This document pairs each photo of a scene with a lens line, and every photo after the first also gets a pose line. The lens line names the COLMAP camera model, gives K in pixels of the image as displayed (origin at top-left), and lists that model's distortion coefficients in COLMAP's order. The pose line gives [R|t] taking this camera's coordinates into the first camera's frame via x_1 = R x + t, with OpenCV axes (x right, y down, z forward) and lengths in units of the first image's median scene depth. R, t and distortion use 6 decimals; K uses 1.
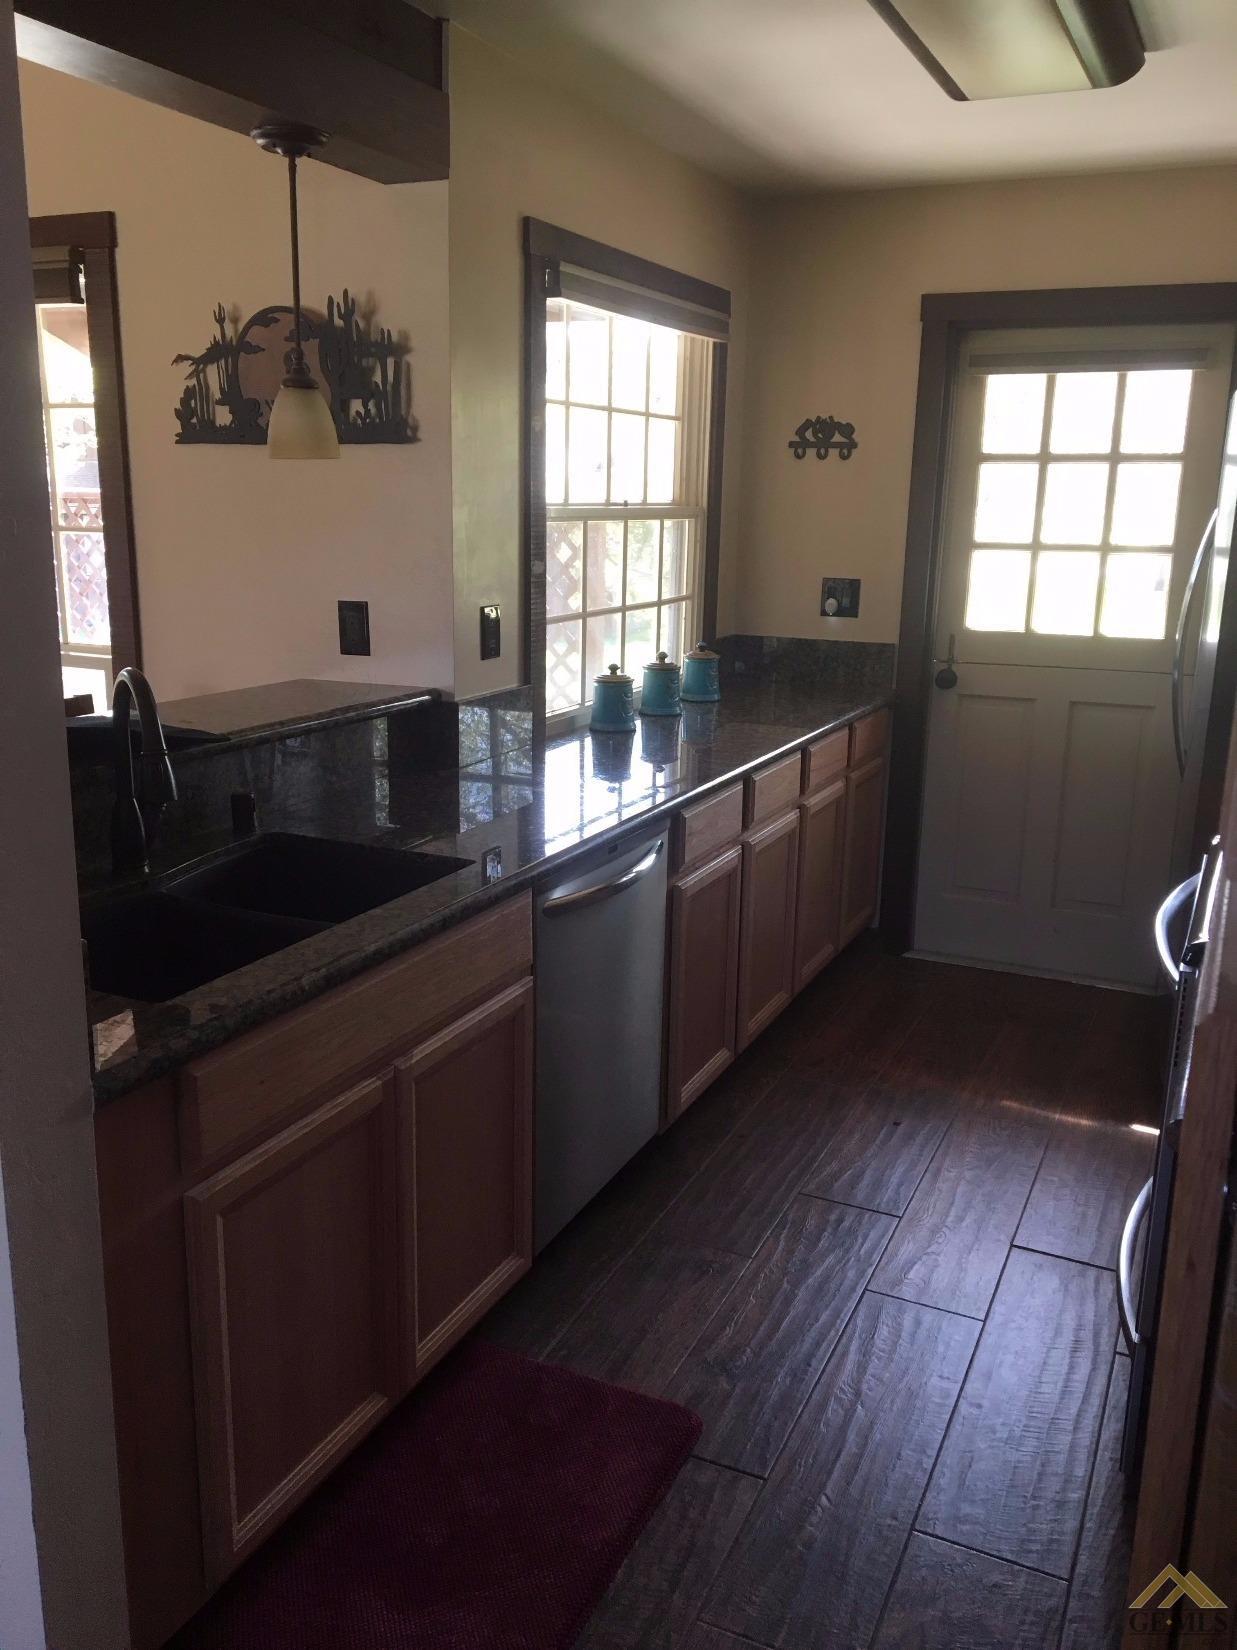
lens RADIAL K [[1373.3, 0, 615.7], [0, 1373.3, 826.2], [0, 0, 1]] dist [0.074502, -0.099295]
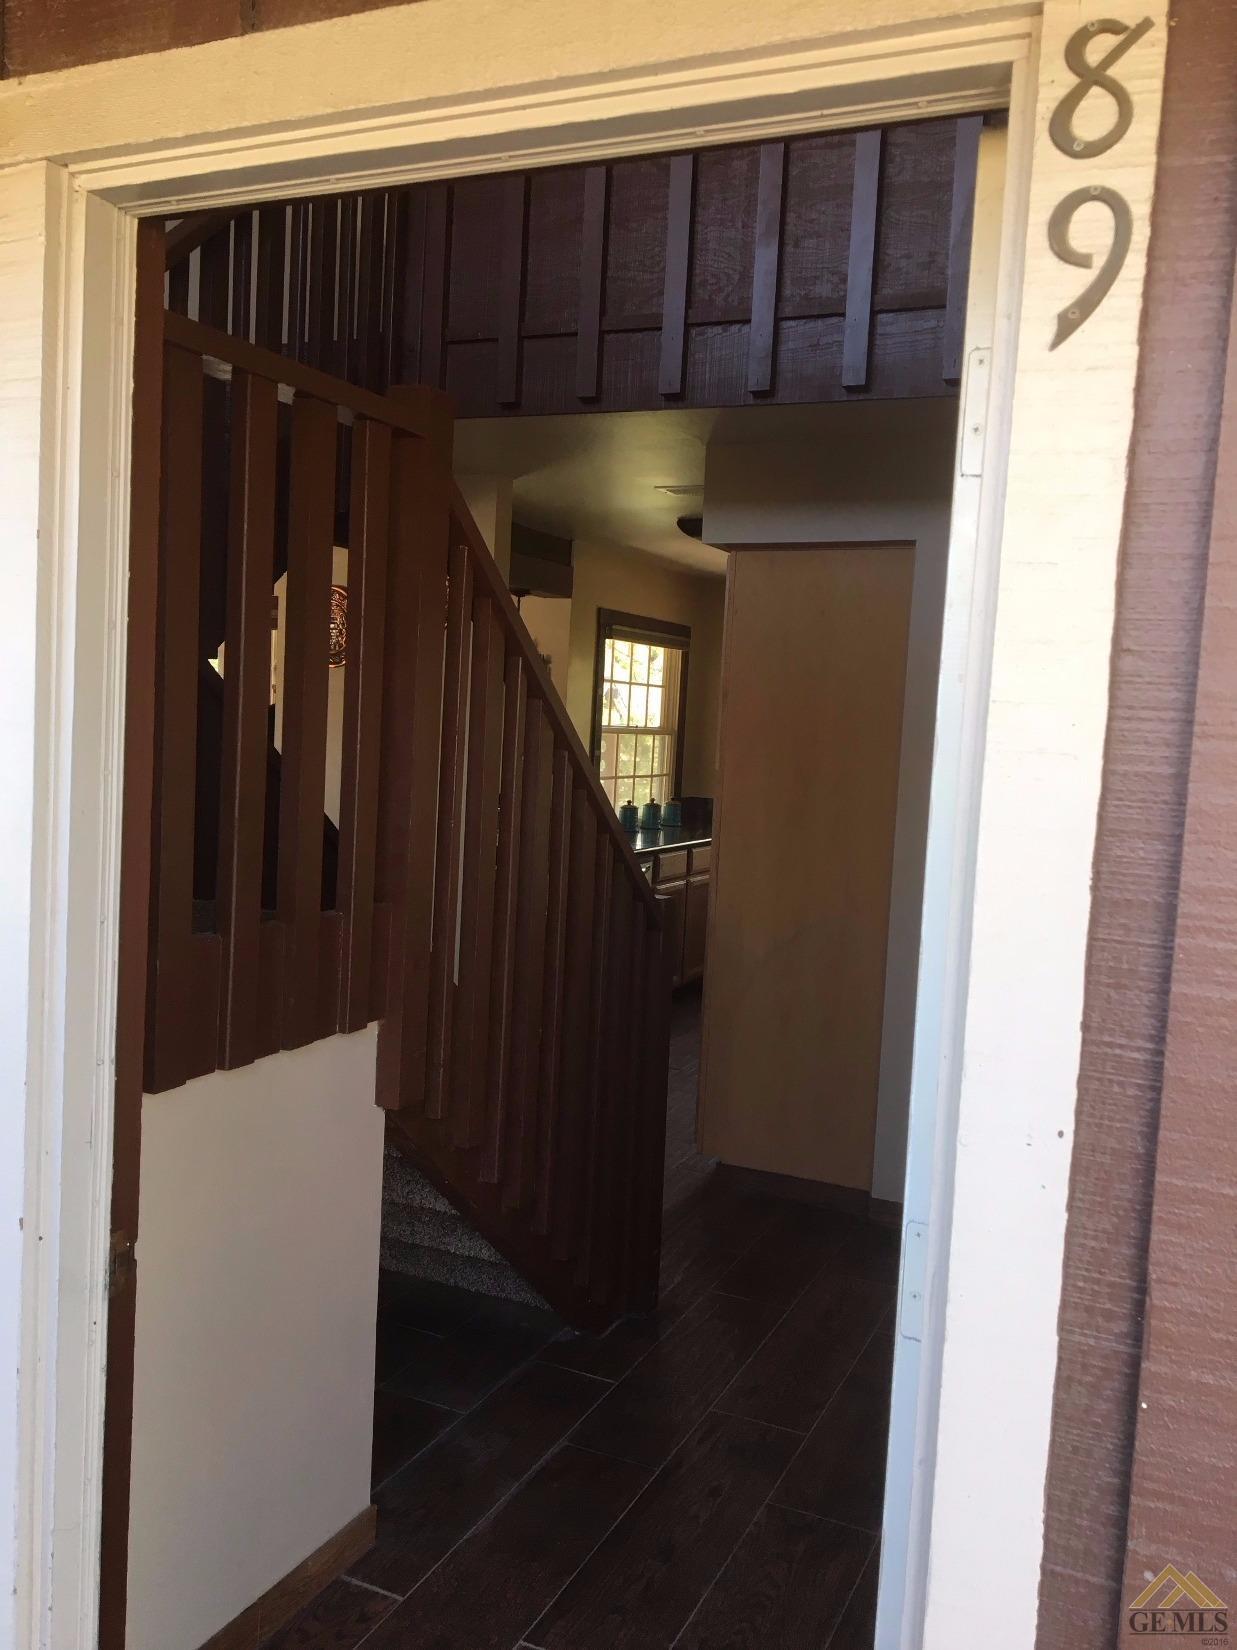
lens RADIAL K [[1373.3, 0, 620.5], [0, 1373.3, 822.9], [0, 0, 1]] dist [0.074502, -0.099295]
pose [[0.999462, 0.031393, 0.009499, -0.031966], [-0.029446, 0.986400, -0.161703, 0.240638], [-0.014446, 0.161336, 0.986794, -1.002680]]
